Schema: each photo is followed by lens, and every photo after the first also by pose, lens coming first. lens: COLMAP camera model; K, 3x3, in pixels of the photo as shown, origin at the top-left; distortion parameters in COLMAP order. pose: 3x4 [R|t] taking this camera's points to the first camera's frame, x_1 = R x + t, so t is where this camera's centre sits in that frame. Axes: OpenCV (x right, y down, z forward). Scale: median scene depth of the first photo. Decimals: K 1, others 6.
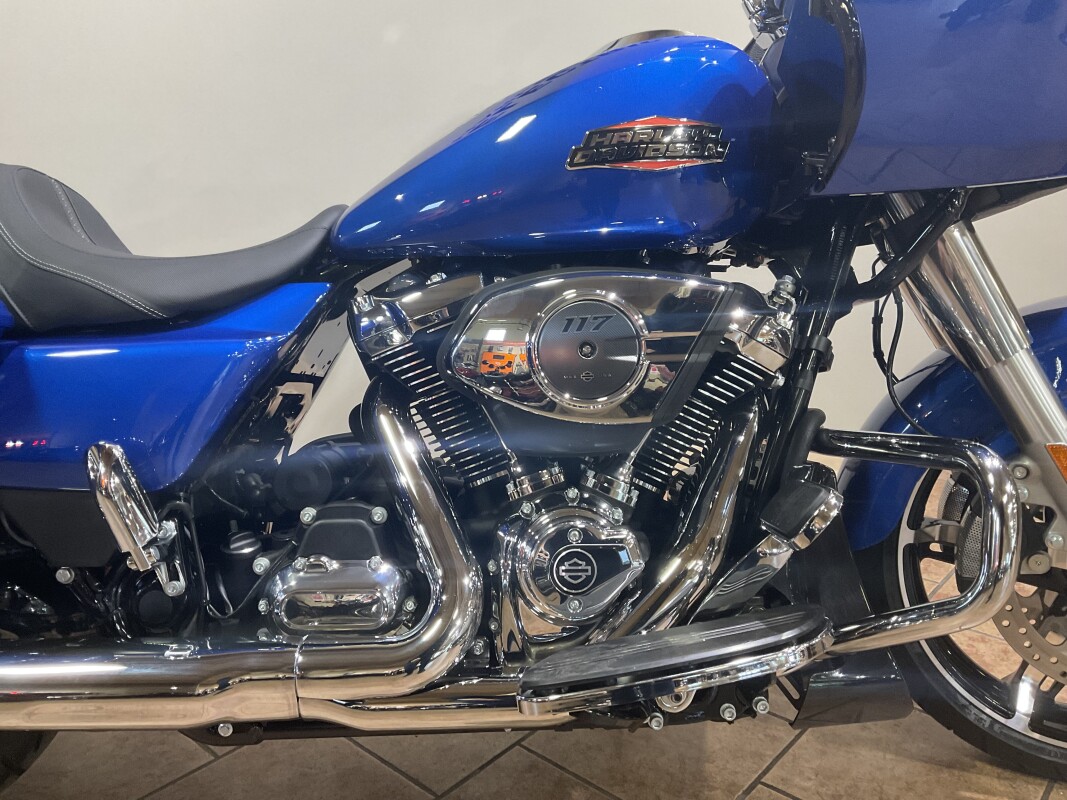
lens RADIAL K [[885.4, 0, 556.1], [0, 885.4, 403.6], [0, 0, 1]] dist [0.010072, 0.005824]
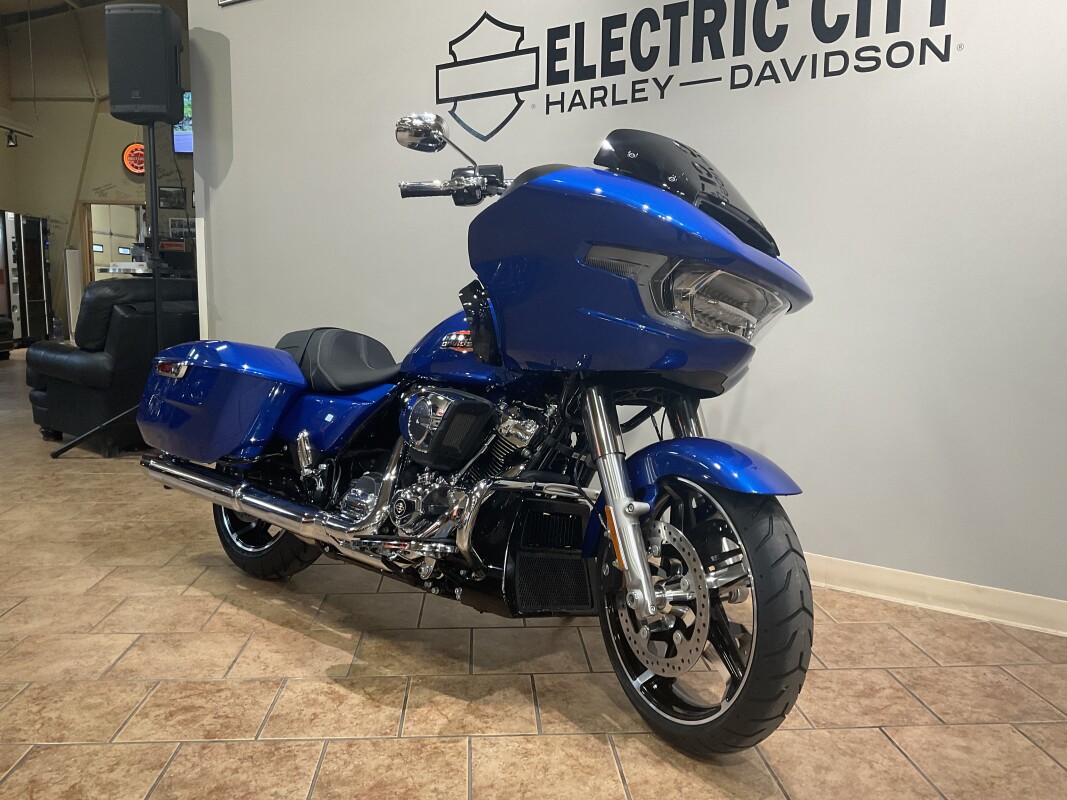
lens RADIAL K [[875.5, 0, 533.5], [0, 875.5, 400.0], [0, 0, 1]] dist [0.070793, -0.189742]
pose [[0.691144, 0.104129, -0.715176, 1.775284], [-0.201666, 0.978047, -0.052486, -0.044872], [0.694010, 0.180502, 0.696971, -0.455926]]
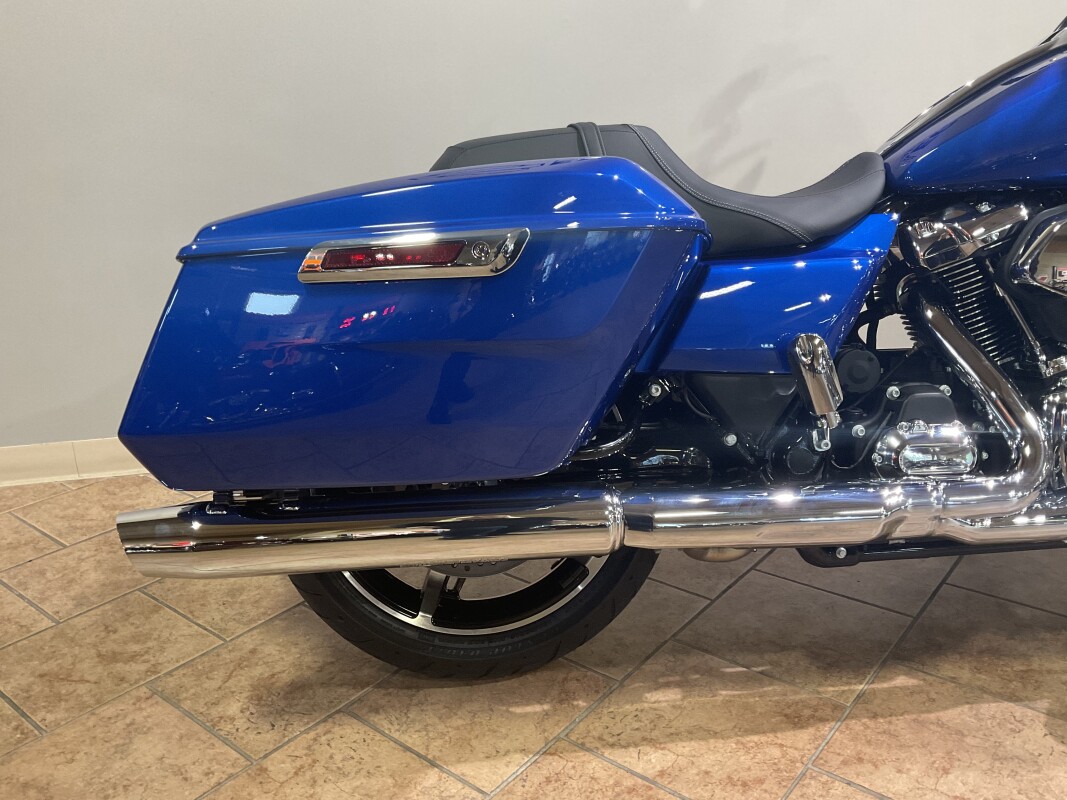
lens RADIAL K [[885.8, 0, 533.5], [0, 885.8, 400.0], [0, 0, 1]] dist [0.082927, -0.166291]
pose [[0.999574, -0.028872, 0.004330, -0.803633], [0.028609, 0.998249, 0.051776, 0.051881], [-0.005817, -0.051630, 0.998649, -0.338587]]
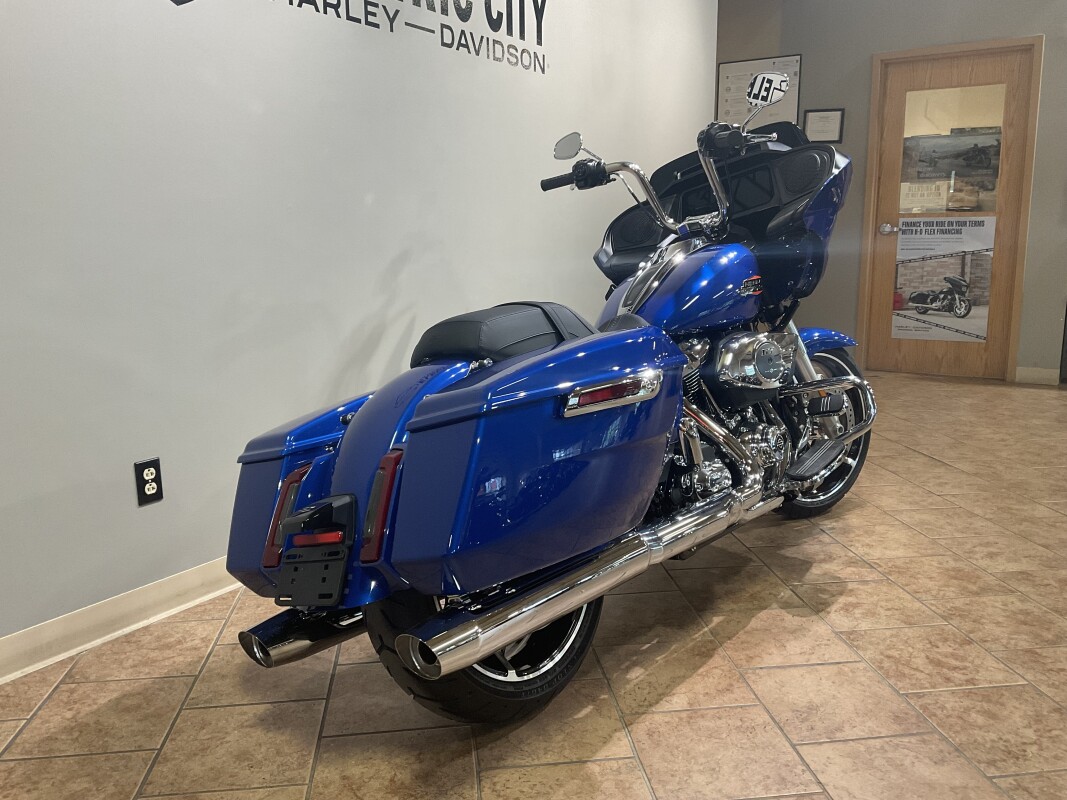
lens RADIAL K [[875.2, 0, 533.5], [0, 875.2, 400.0], [0, 0, 1]] dist [0.063095, -0.143060]
pose [[0.683390, -0.132284, 0.717968, -2.105279], [0.193952, 0.981003, -0.003863, -0.065308], [-0.703818, 0.141892, 0.696065, -0.316842]]
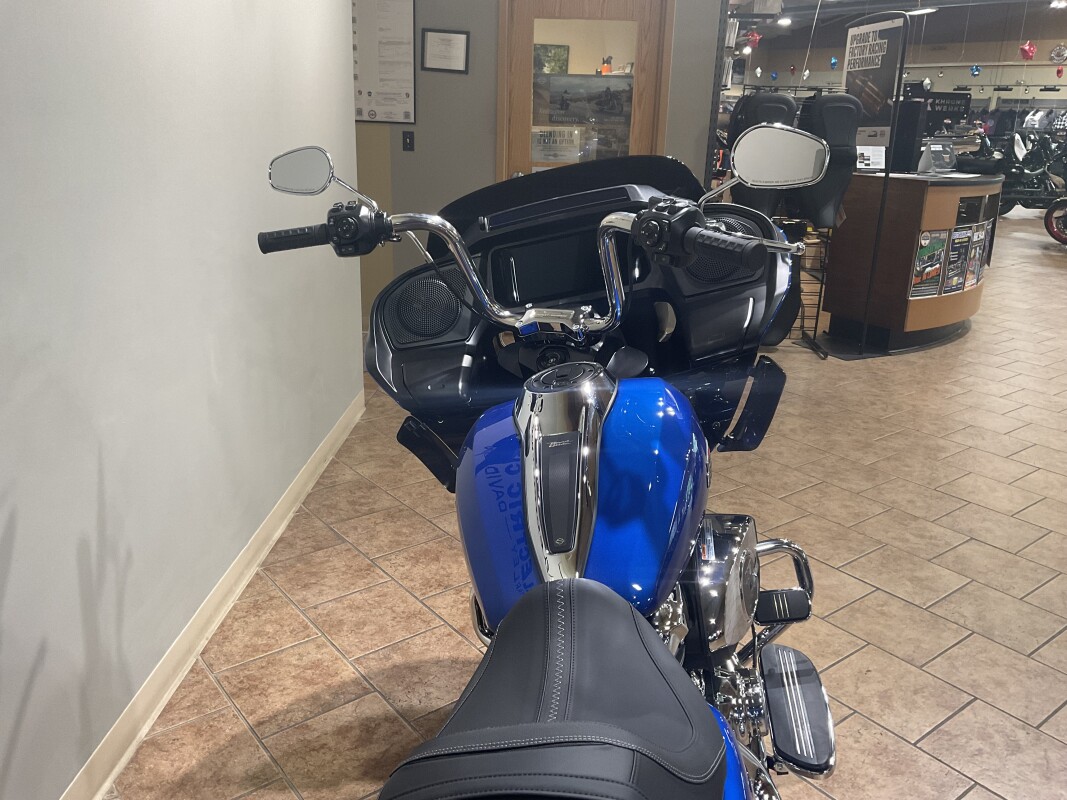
lens RADIAL K [[877.4, 0, 533.5], [0, 877.4, 400.0], [0, 0, 1]] dist [0.018149, -0.045621]
pose [[0.205336, -0.288688, 0.935145, -1.320659], [0.221204, 0.944469, 0.242995, -0.784259], [-0.953366, 0.156962, 0.257793, 0.785834]]
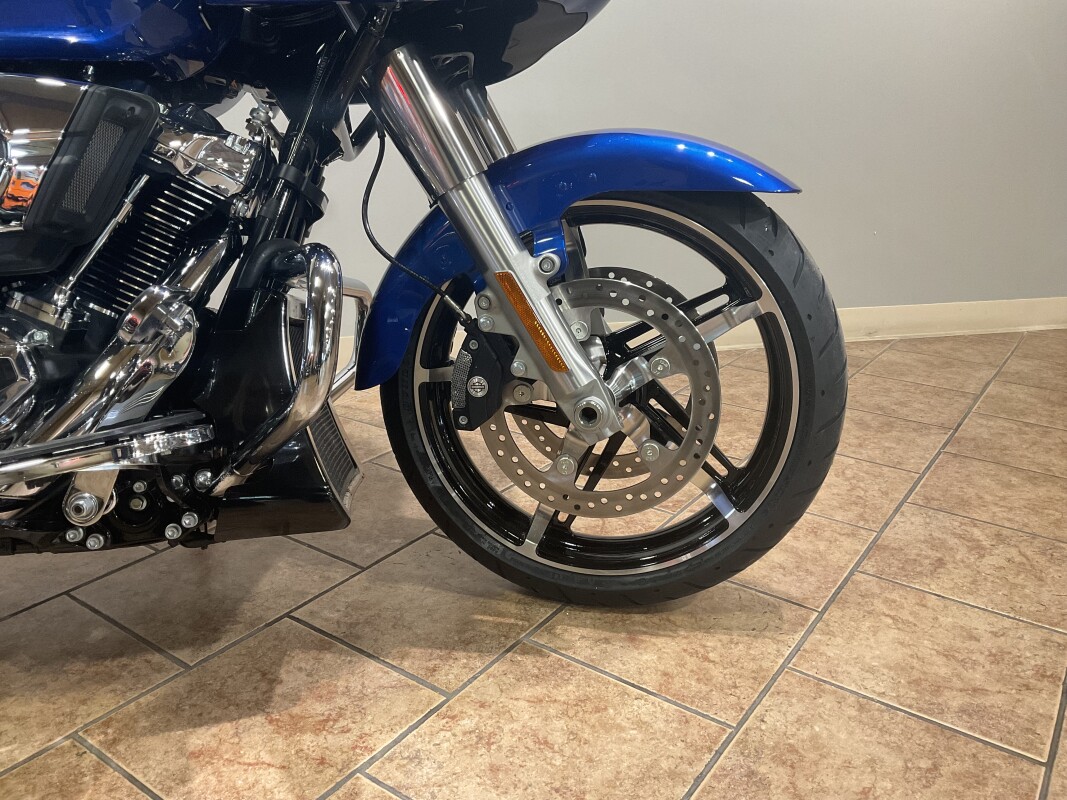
lens RADIAL K [[885.8, 0, 533.5], [0, 885.8, 400.0], [0, 0, 1]] dist [0.082927, -0.166291]
pose [[0.996577, -0.009253, 0.082153, 0.517750], [0.003200, 0.997289, 0.073509, 0.121570], [-0.082611, -0.072995, 0.993905, -0.045781]]
